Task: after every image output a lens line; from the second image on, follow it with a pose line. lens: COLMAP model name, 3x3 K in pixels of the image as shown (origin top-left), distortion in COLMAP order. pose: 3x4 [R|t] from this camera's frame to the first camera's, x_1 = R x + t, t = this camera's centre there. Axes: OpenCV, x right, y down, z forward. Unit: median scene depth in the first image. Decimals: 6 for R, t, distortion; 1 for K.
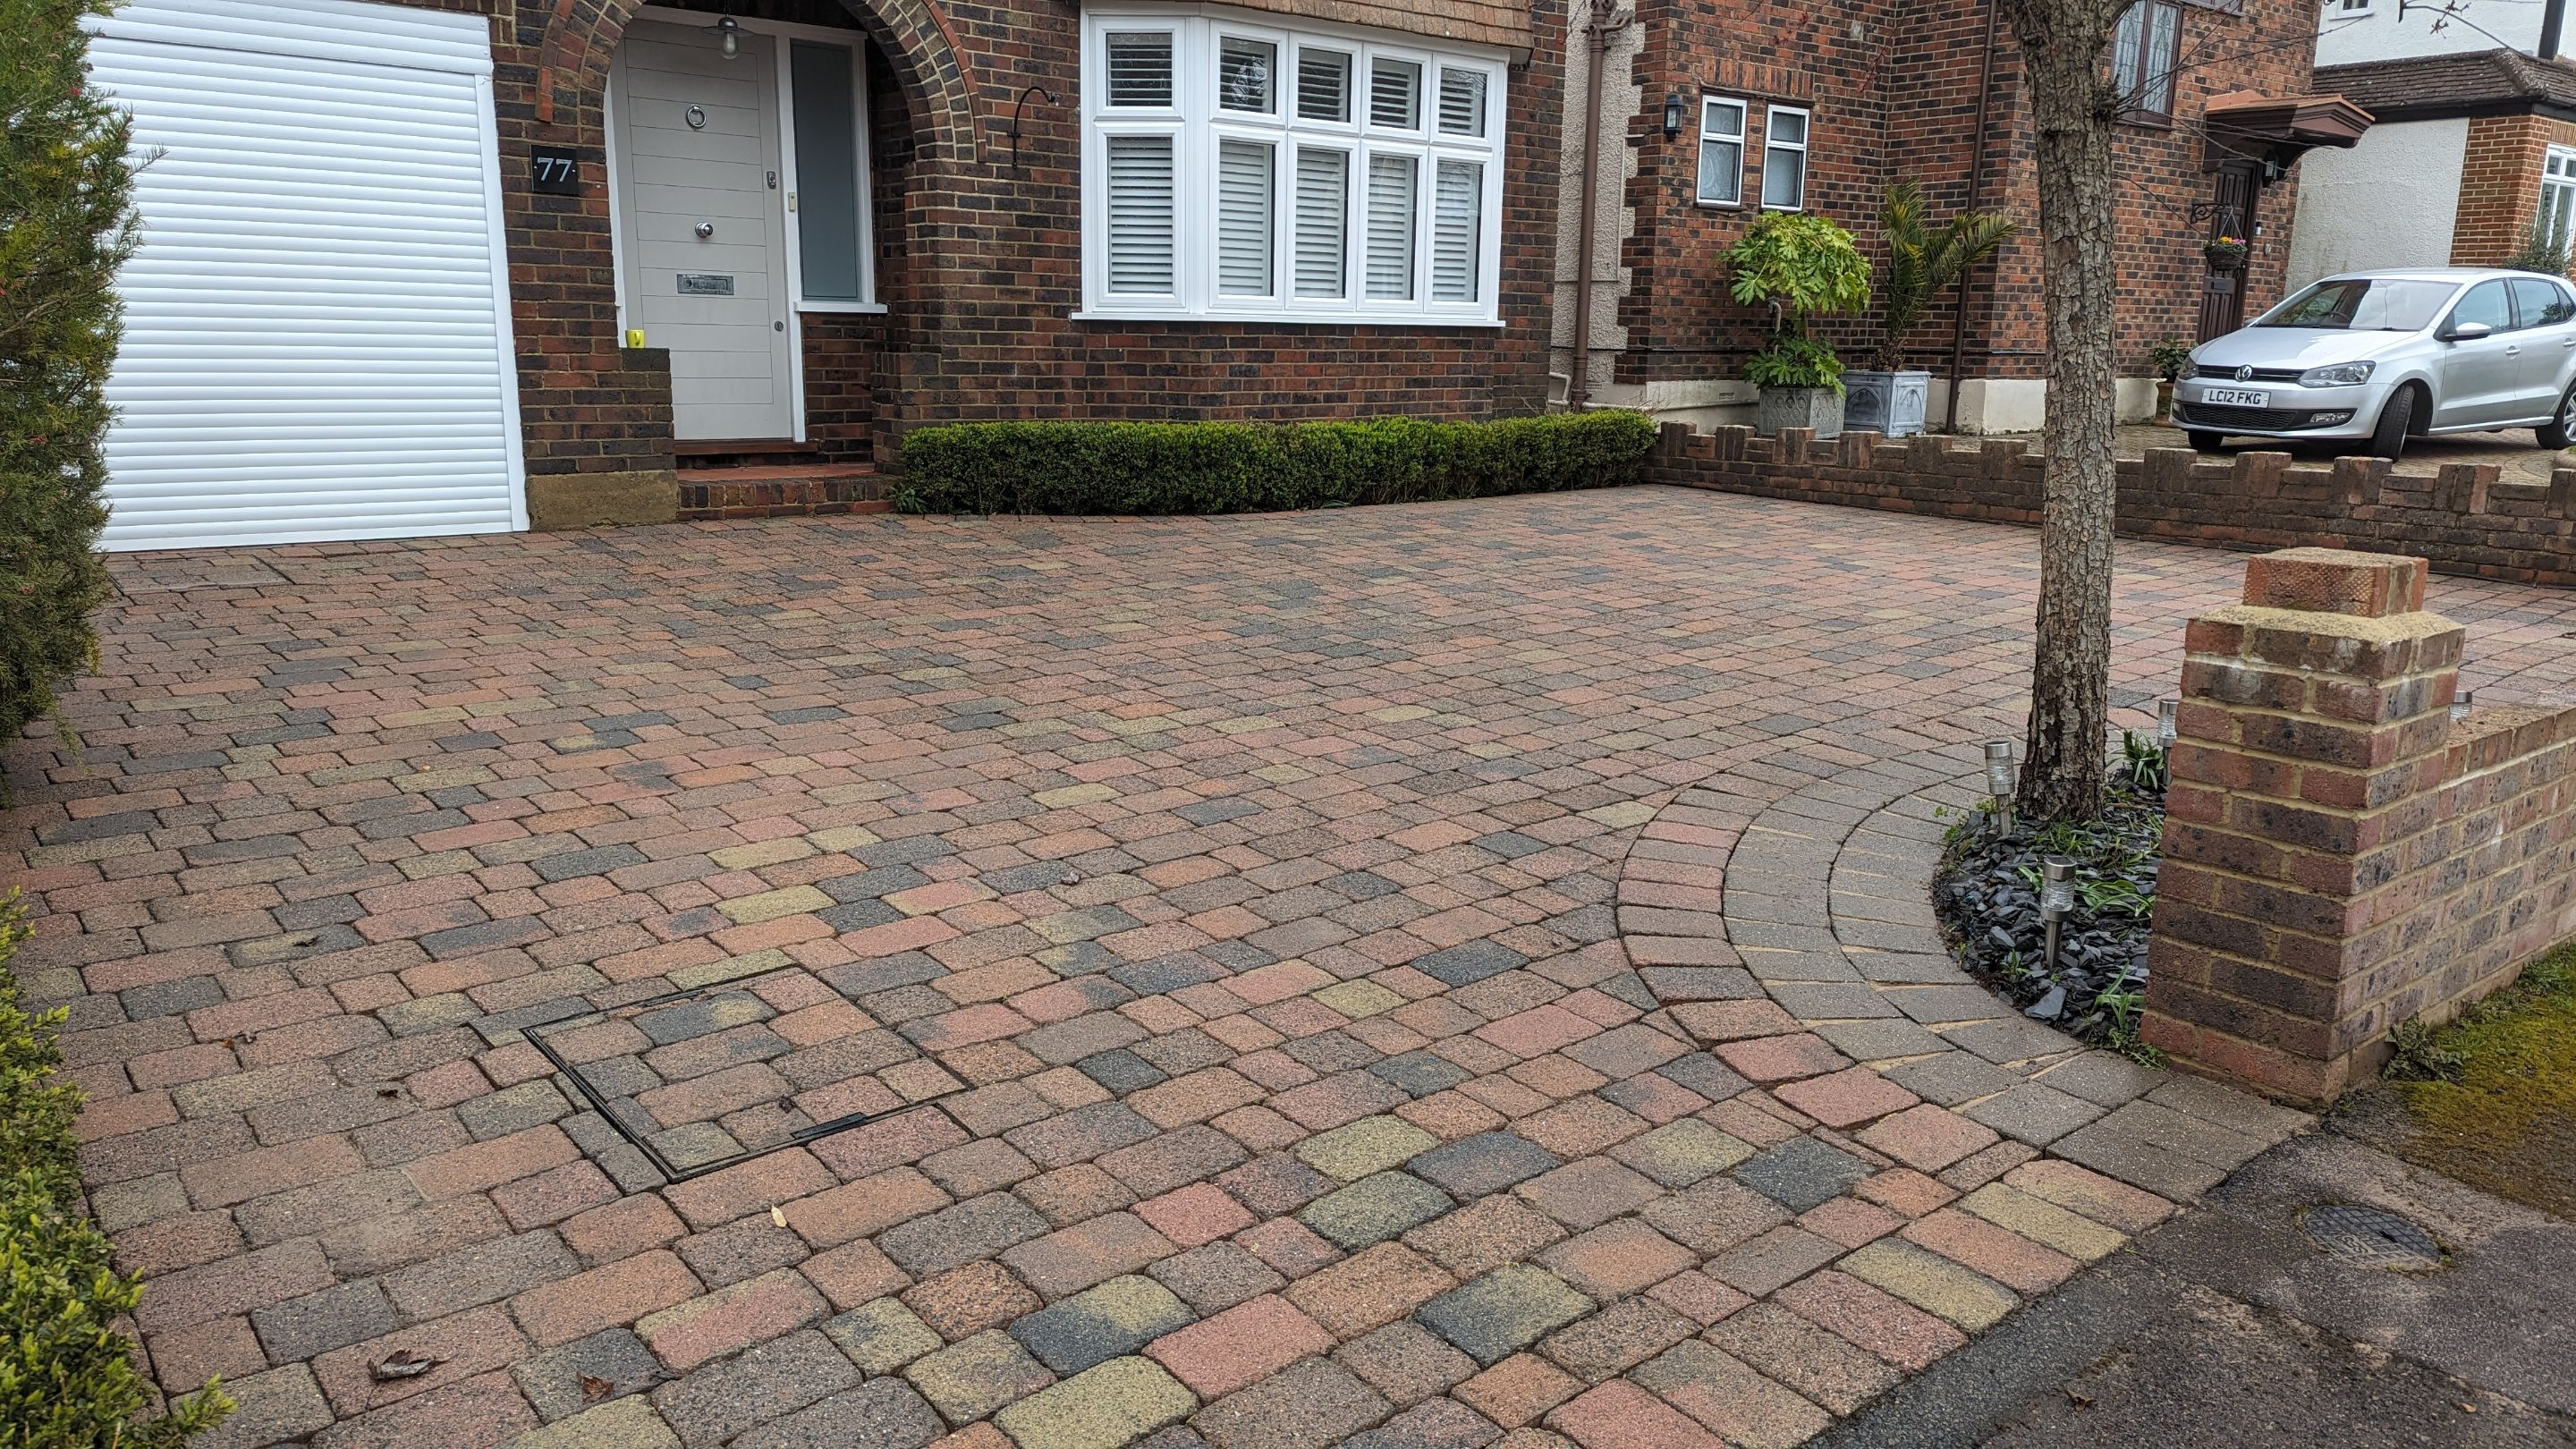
lens RADIAL K [[1835.8, 0, 1288.9], [0, 1835.8, 728.2], [0, 0, 1]] dist [0.062984, -0.035005]
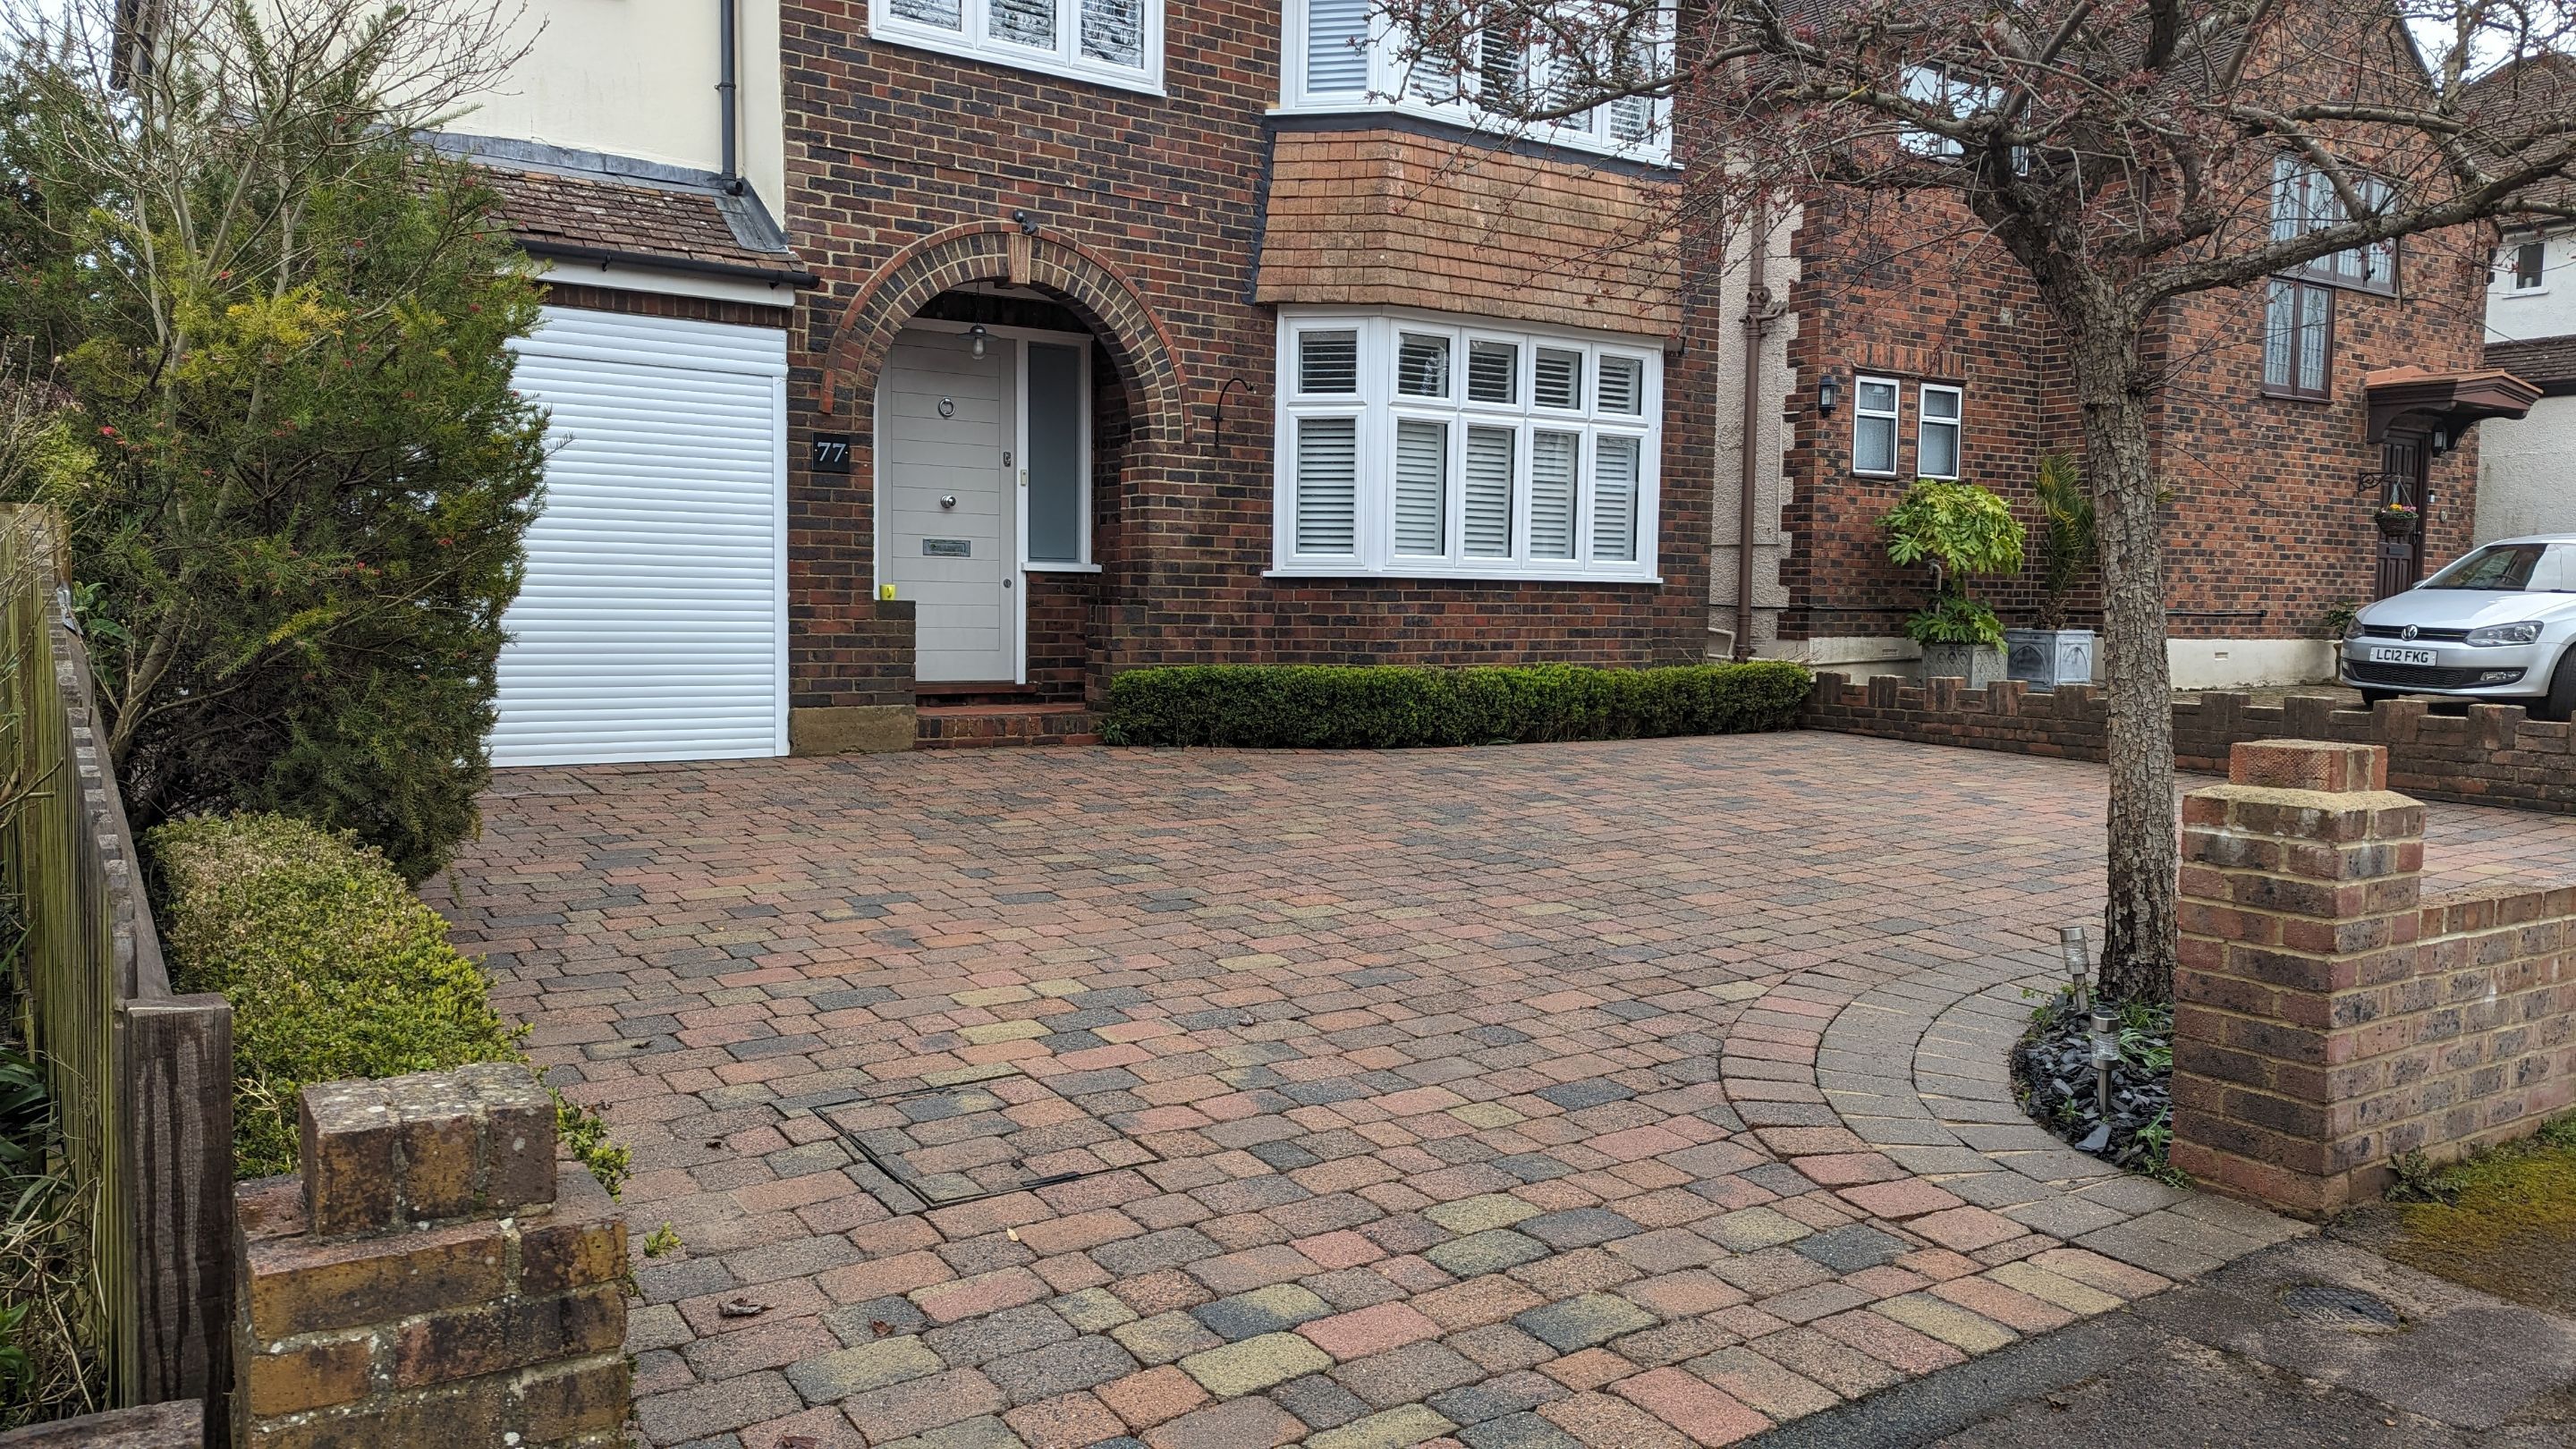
lens RADIAL K [[1835.8, 0, 1299.4], [0, 1835.8, 721.6], [0, 0, 1]] dist [0.062984, -0.035005]
pose [[0.995336, 0.005744, -0.096298, 0.023853], [-0.019787, 0.989158, -0.145515, 0.055598], [0.094418, 0.146742, 0.984658, -0.165322]]
